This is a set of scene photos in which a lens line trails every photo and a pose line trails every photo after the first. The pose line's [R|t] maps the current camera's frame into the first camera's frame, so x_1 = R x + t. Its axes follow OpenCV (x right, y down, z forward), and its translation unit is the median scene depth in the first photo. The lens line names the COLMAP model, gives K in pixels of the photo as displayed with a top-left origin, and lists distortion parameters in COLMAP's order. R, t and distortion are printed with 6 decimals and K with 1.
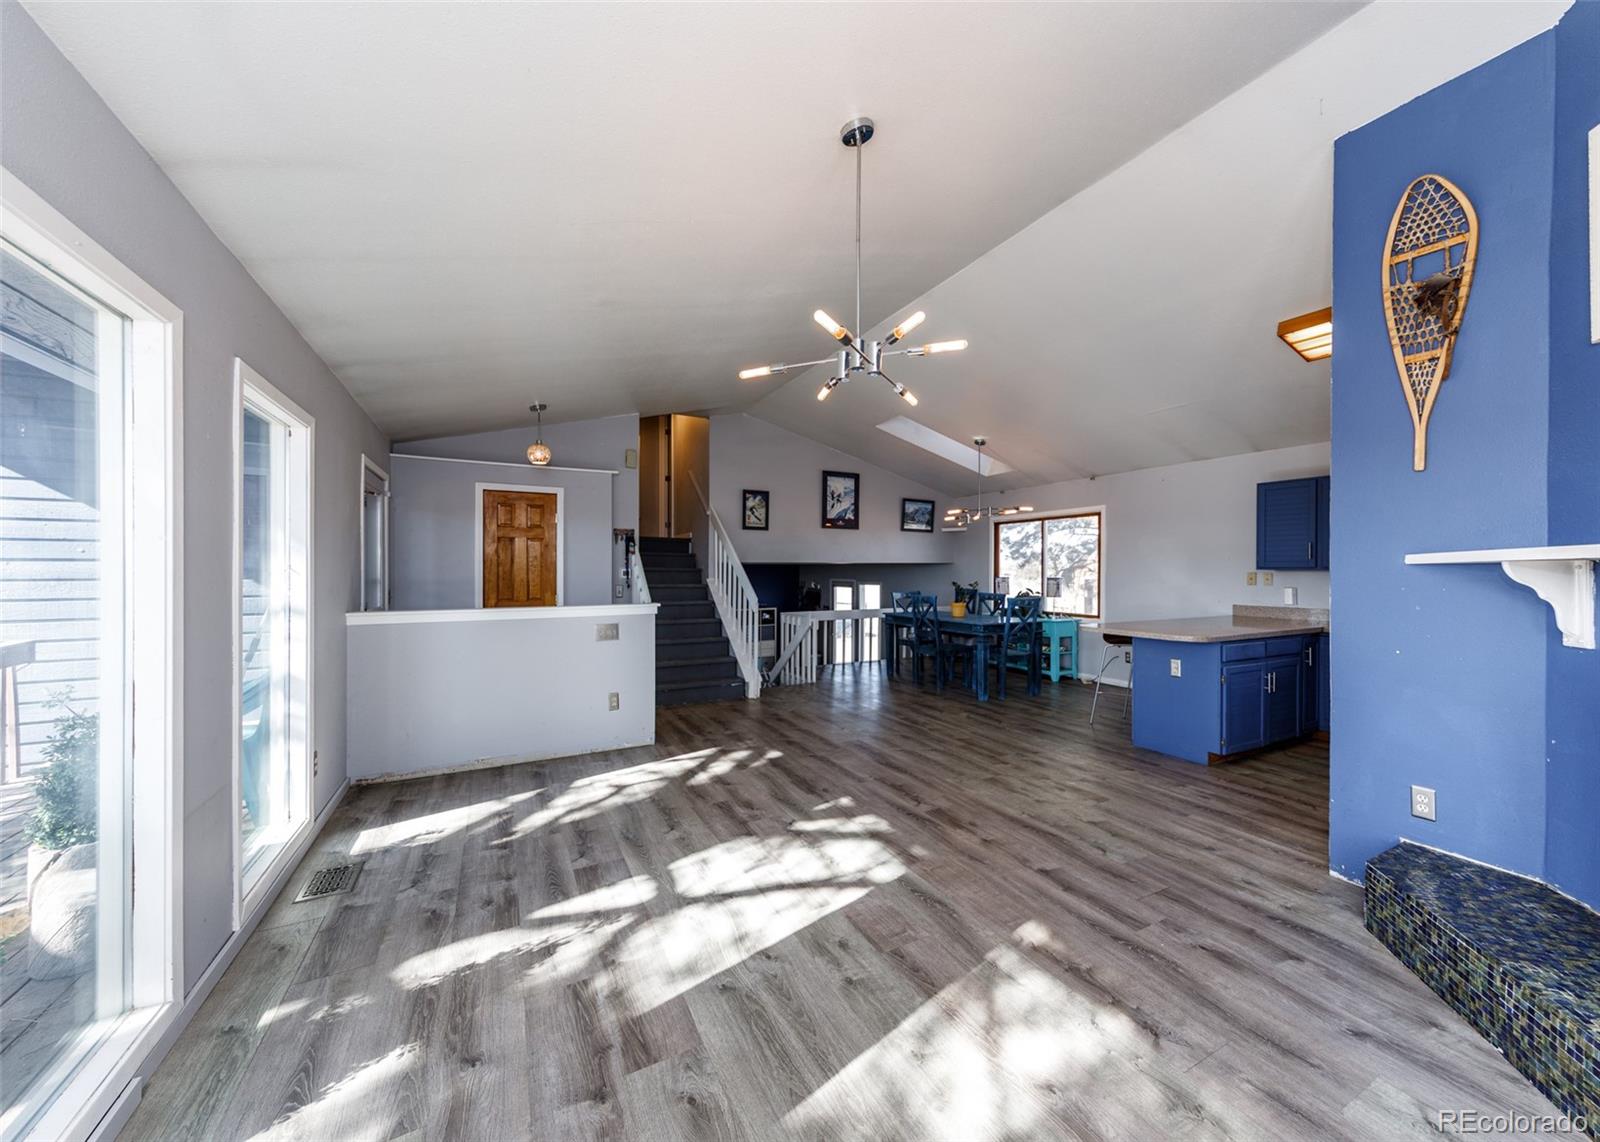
lens RADIAL K [[579.0, 0, 800.0], [0, 579.0, 571.0], [0, 0, 1]] dist [0.013405, -0.000108]
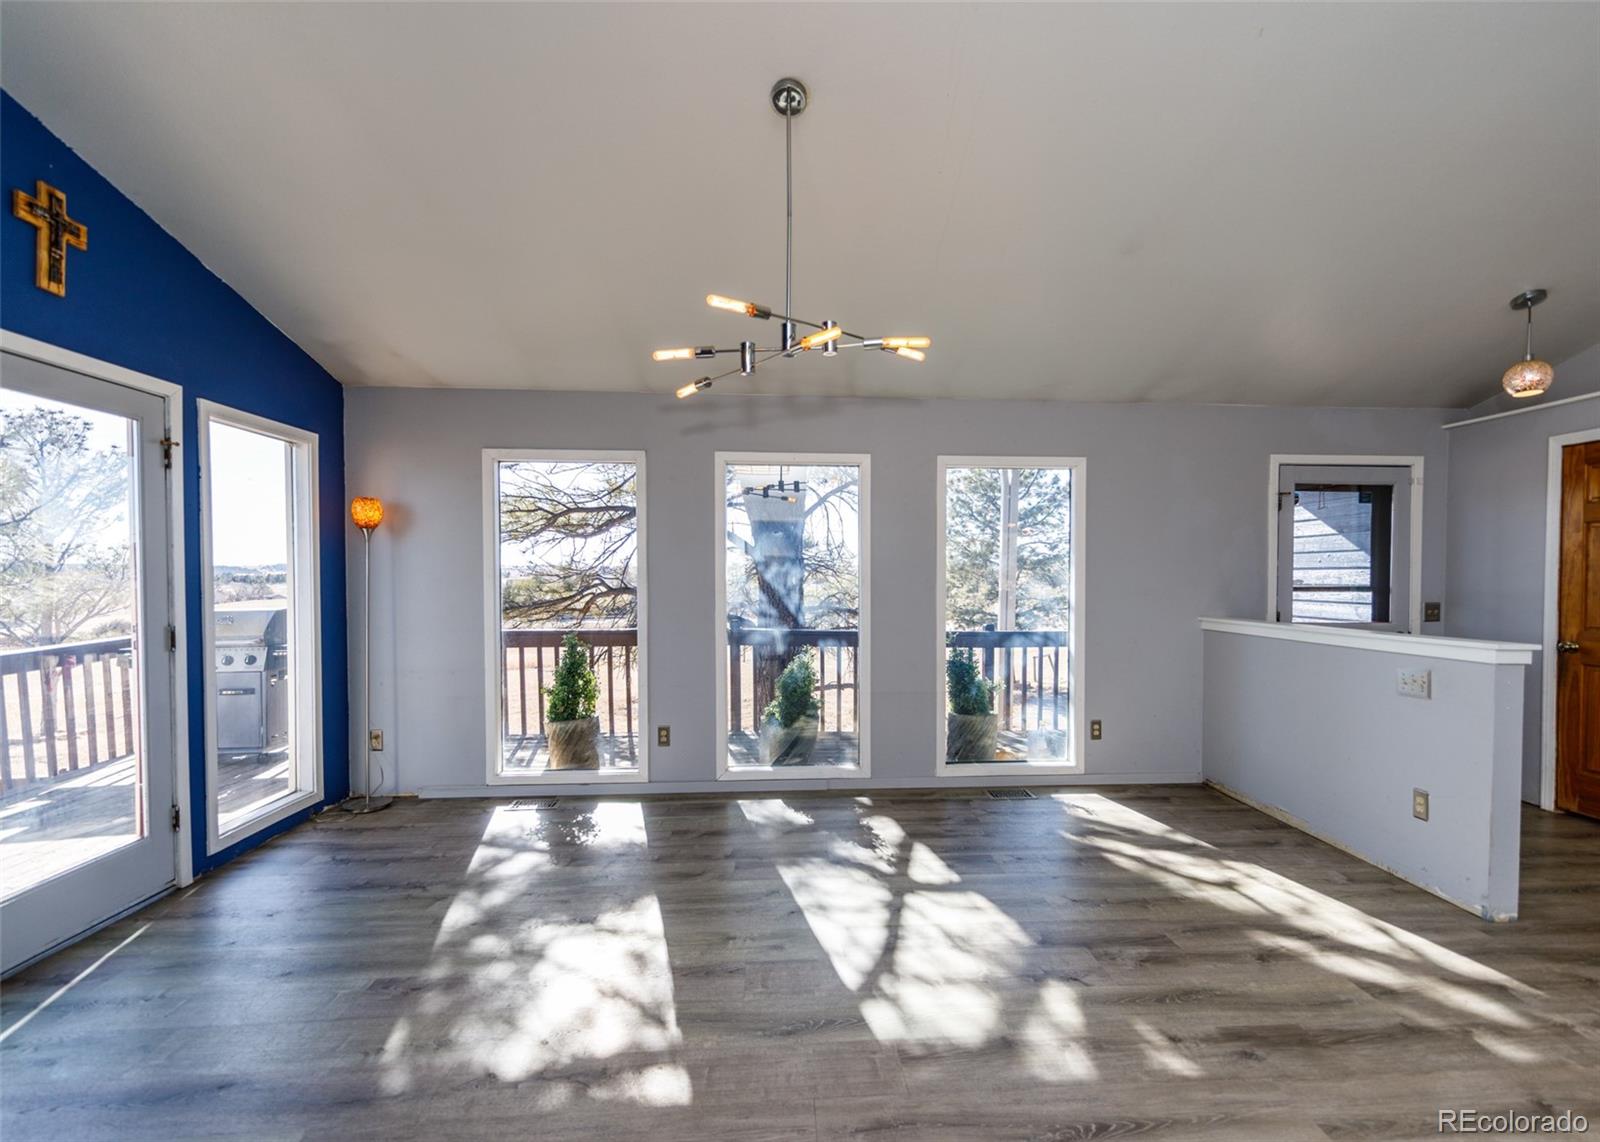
lens RADIAL K [[708.0, 0, 849.9], [0, 708.0, 587.6], [0, 0, 1]] dist [-0.012013, 0.000081]
pose [[-0.367484, 0.015171, -0.929906, 0.853248], [-0.006268, 0.999804, 0.018788, -0.001399], [0.930009, 0.012733, -0.367317, 1.168710]]
